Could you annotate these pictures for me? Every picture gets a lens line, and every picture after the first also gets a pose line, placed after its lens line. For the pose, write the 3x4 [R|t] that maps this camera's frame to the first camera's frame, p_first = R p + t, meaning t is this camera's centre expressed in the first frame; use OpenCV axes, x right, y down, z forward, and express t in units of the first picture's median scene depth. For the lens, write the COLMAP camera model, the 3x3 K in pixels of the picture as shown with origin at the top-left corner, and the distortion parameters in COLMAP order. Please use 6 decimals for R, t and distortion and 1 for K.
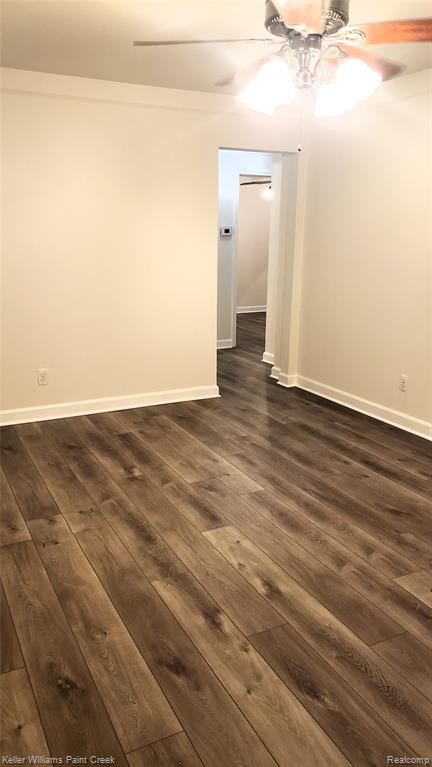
lens RADIAL K [[598.0, 0, 216.0], [0, 598.0, 383.5], [0, 0, 1]] dist [0.009743, -0.009164]
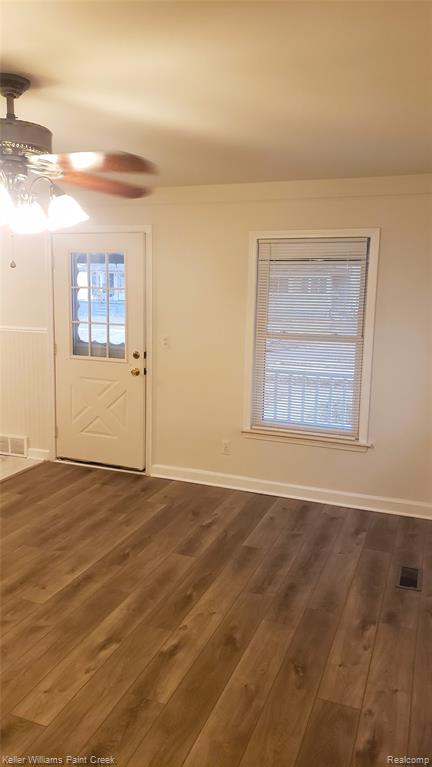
lens RADIAL K [[598.0, 0, 215.3], [0, 598.0, 383.0], [0, 0, 1]] dist [0.009743, -0.009164]
pose [[-0.671290, -0.147001, 0.726472, -0.881738], [0.157481, 0.929469, 0.333597, -0.514175], [-0.724272, 0.338346, -0.600793, 1.506017]]
